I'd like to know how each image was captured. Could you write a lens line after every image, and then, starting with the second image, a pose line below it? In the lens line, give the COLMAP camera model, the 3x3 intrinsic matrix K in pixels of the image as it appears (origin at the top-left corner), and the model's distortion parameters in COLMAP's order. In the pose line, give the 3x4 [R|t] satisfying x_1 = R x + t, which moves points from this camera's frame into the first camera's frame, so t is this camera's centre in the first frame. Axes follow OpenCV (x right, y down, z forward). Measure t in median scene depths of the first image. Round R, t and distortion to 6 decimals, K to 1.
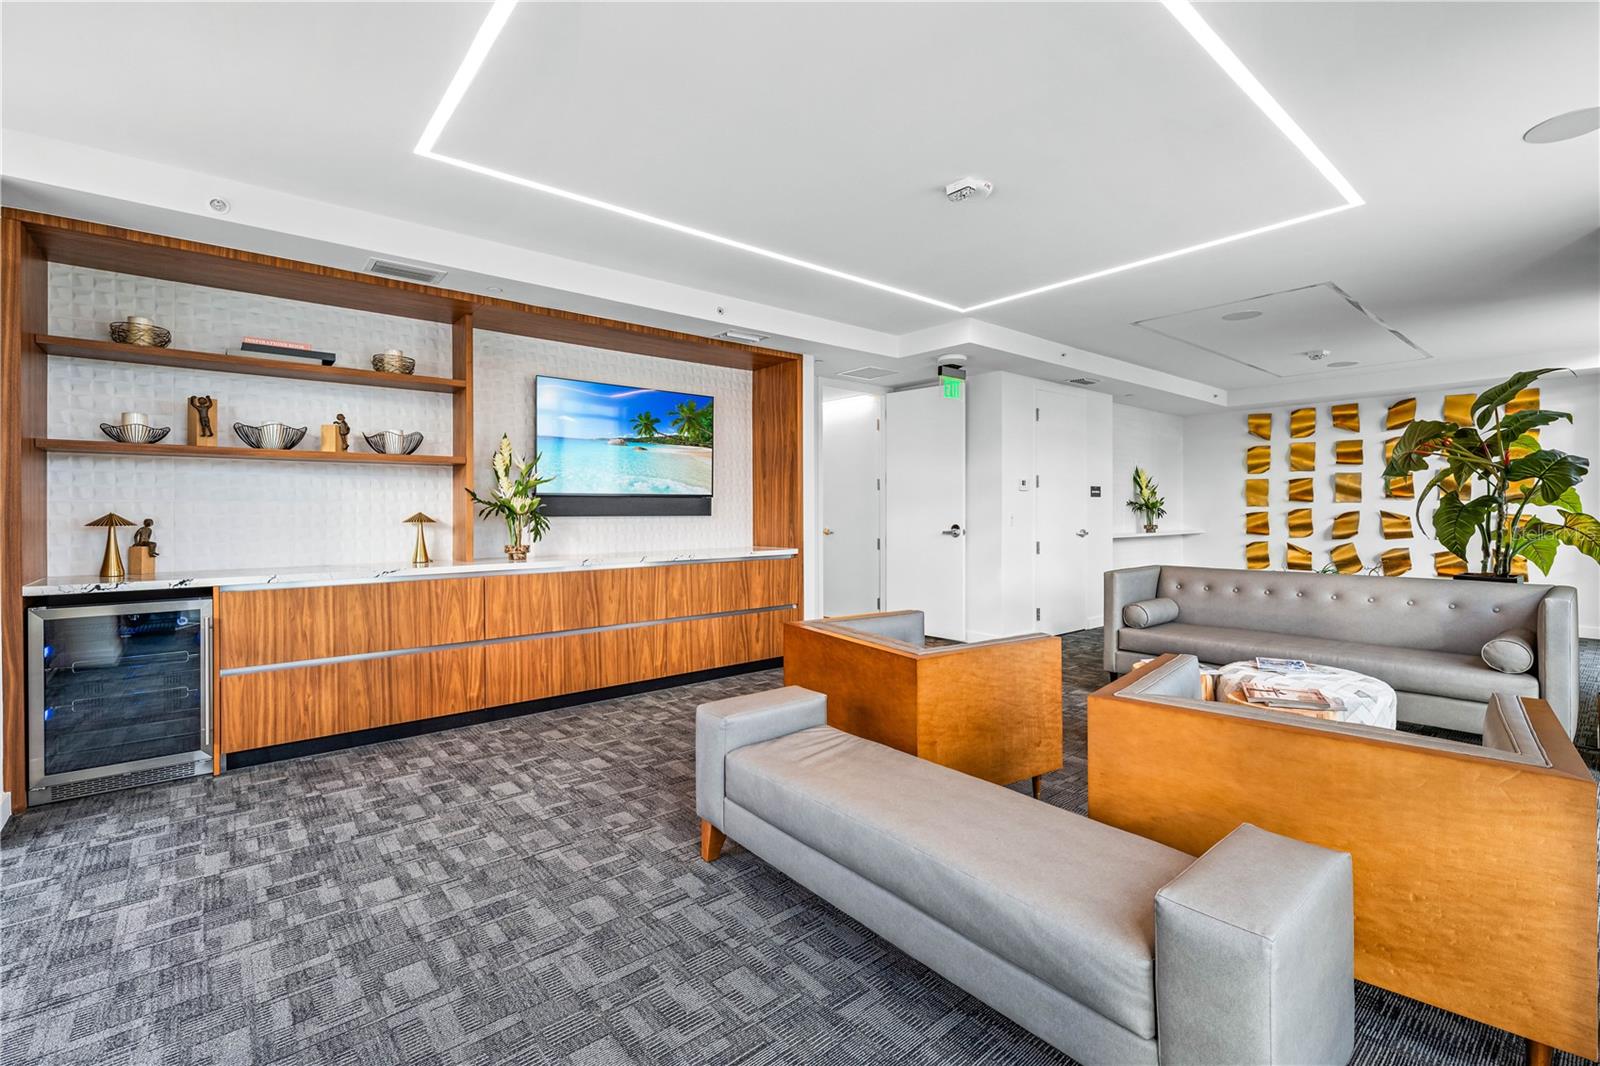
lens RADIAL K [[692.7, 0, 798.2], [0, 692.7, 517.8], [0, 0, 1]] dist [0.001033, 0.000174]
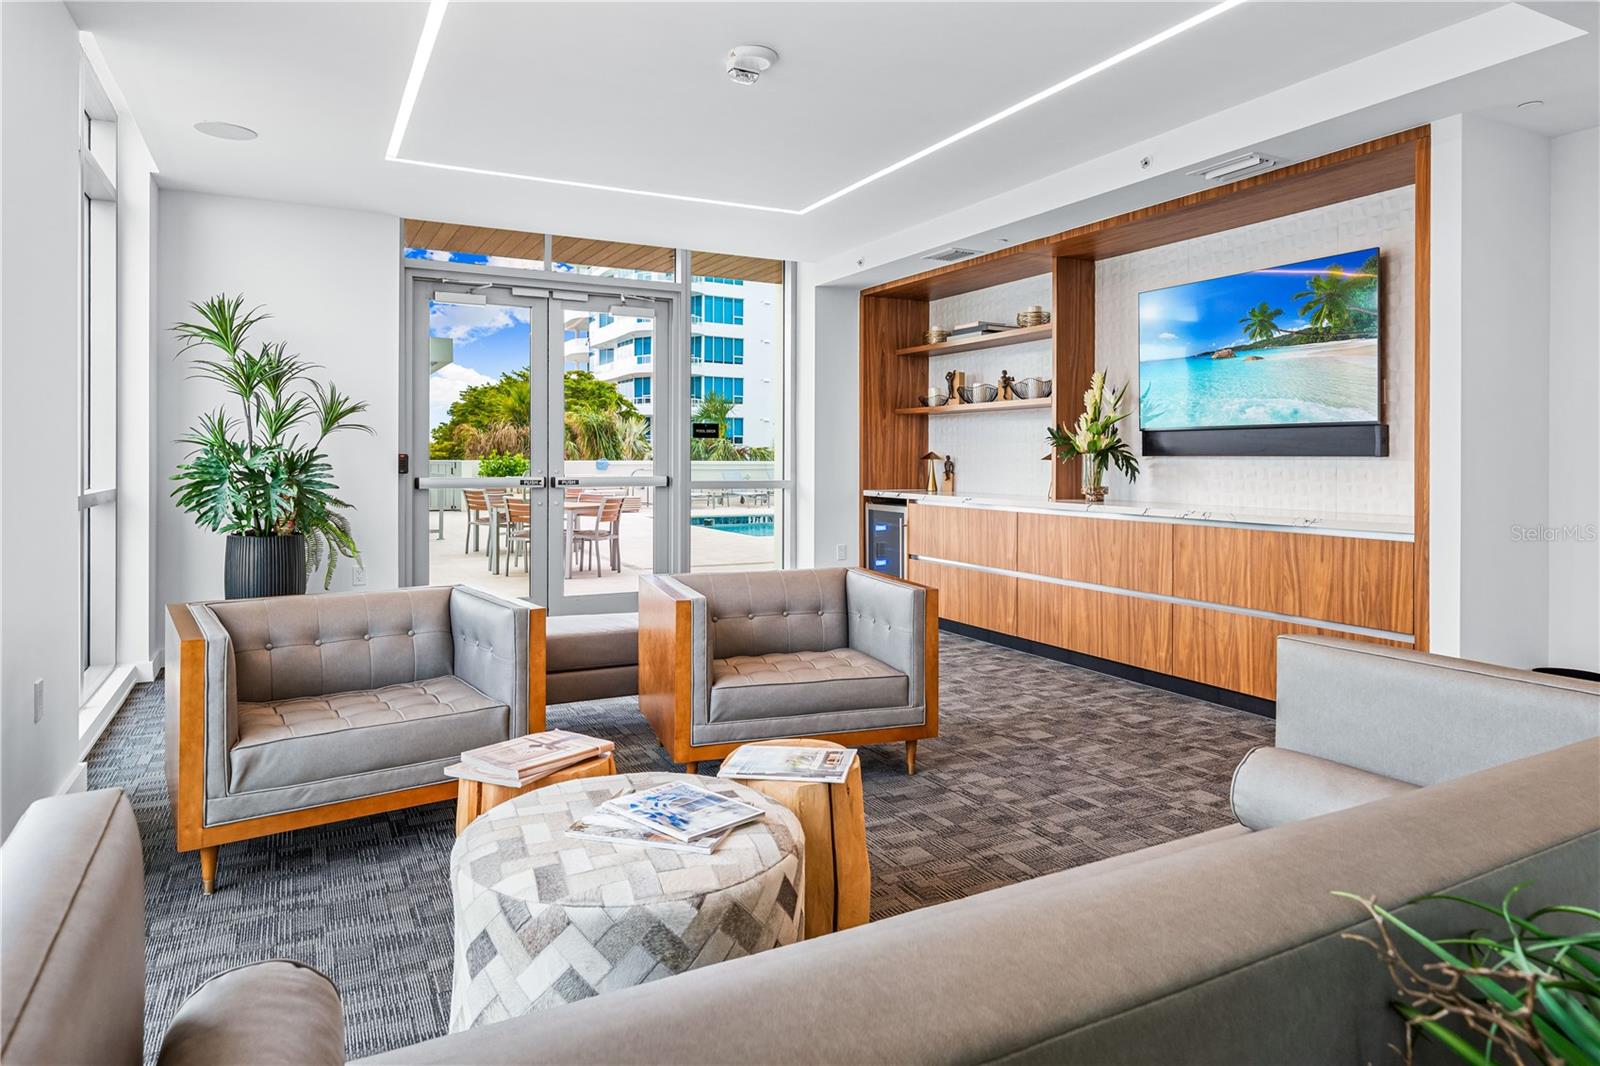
lens RADIAL K [[953.1, 0, 799.5], [0, 953.1, 454.4], [0, 0, 1]] dist [-0.000011, -0.000387]
pose [[-0.205576, -0.001884, -0.978639, 0.841736], [-0.014304, 0.999897, 0.001080, 0.001386], [0.978537, 0.014221, -0.205581, 0.797454]]
